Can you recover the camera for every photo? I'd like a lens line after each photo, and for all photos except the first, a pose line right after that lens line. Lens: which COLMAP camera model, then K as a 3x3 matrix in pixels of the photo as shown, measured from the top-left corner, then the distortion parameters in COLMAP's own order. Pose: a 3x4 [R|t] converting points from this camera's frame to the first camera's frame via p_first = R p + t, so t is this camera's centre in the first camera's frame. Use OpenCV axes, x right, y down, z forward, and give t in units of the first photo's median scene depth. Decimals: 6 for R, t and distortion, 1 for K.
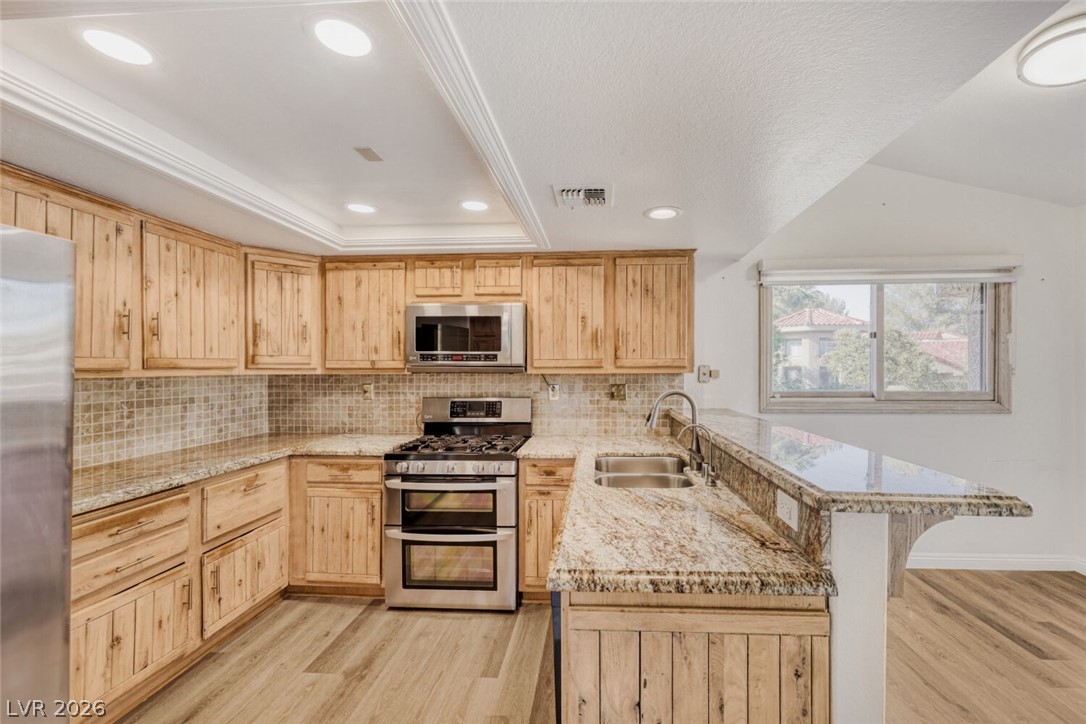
lens RADIAL K [[445.1, 0, 579.0], [0, 445.1, 368.7], [0, 0, 1]] dist [-0.002073, 0.000020]
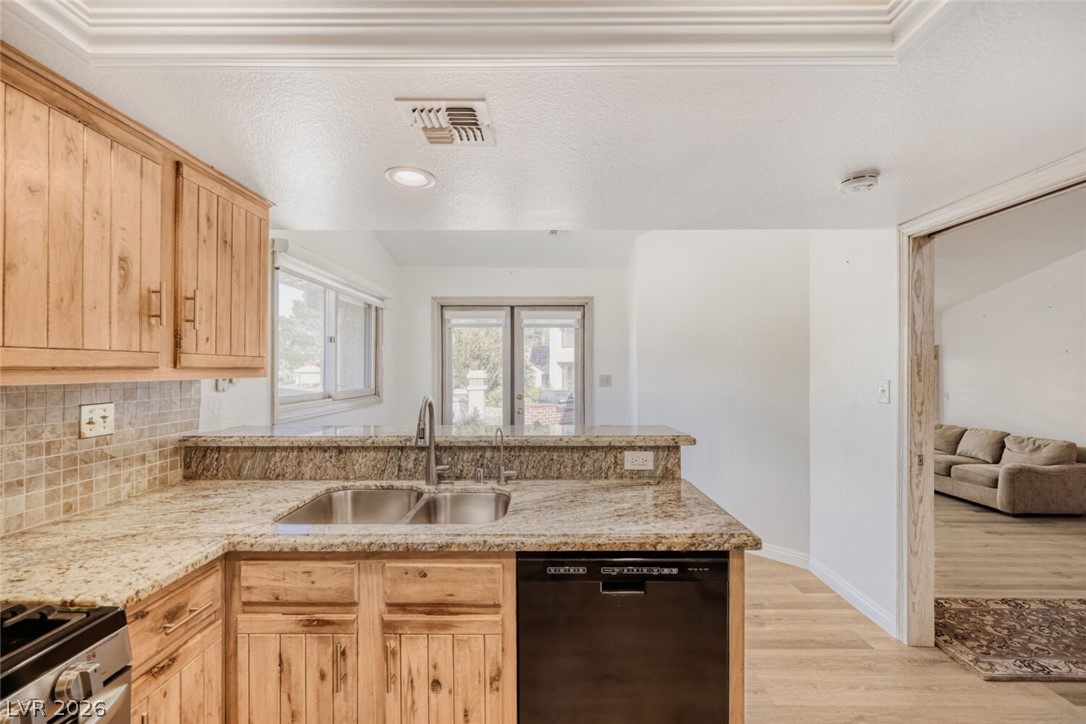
lens RADIAL K [[445.1, 0, 542.2], [0, 445.1, 366.8], [0, 0, 1]] dist [-0.002073, 0.000020]
pose [[-0.043053, 0.007619, 0.999044, -0.461803], [-0.002035, 0.999968, -0.007714, -0.002752], [-0.999071, -0.002365, -0.043036, 0.593275]]
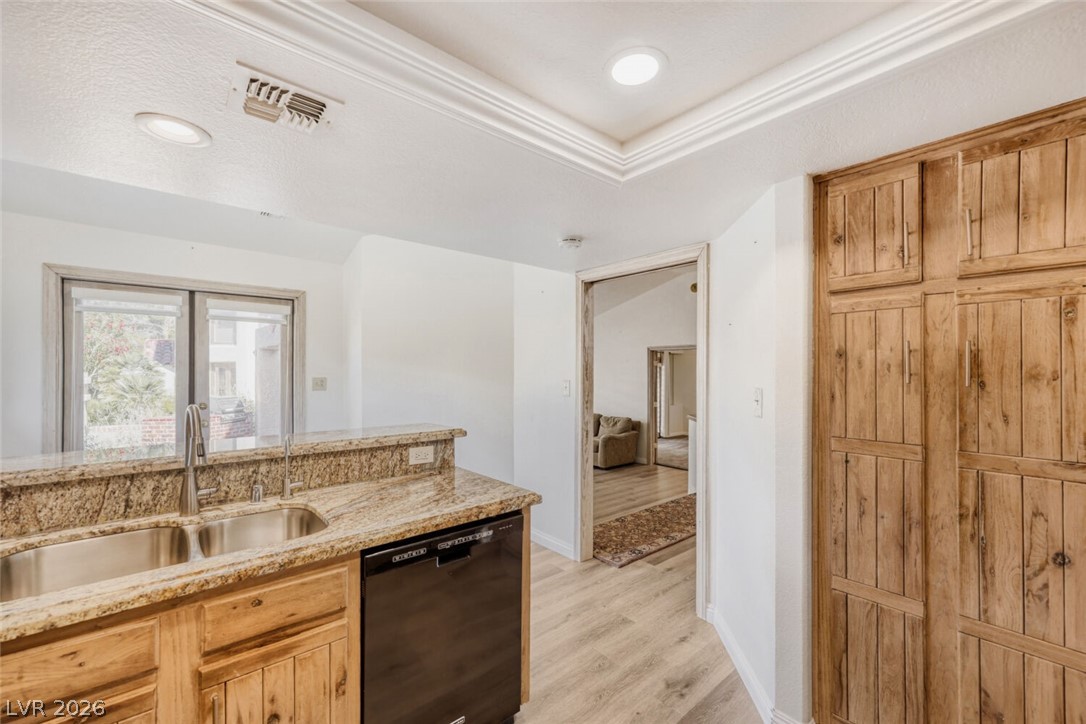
lens RADIAL K [[445.1, 0, 538.9], [0, 445.1, 369.6], [0, 0, 1]] dist [-0.002073, 0.000020]
pose [[-0.682725, 0.005354, 0.730656, -0.472385], [-0.001512, 0.999961, -0.008740, -0.002999], [-0.730674, -0.007071, -0.682690, 0.781693]]
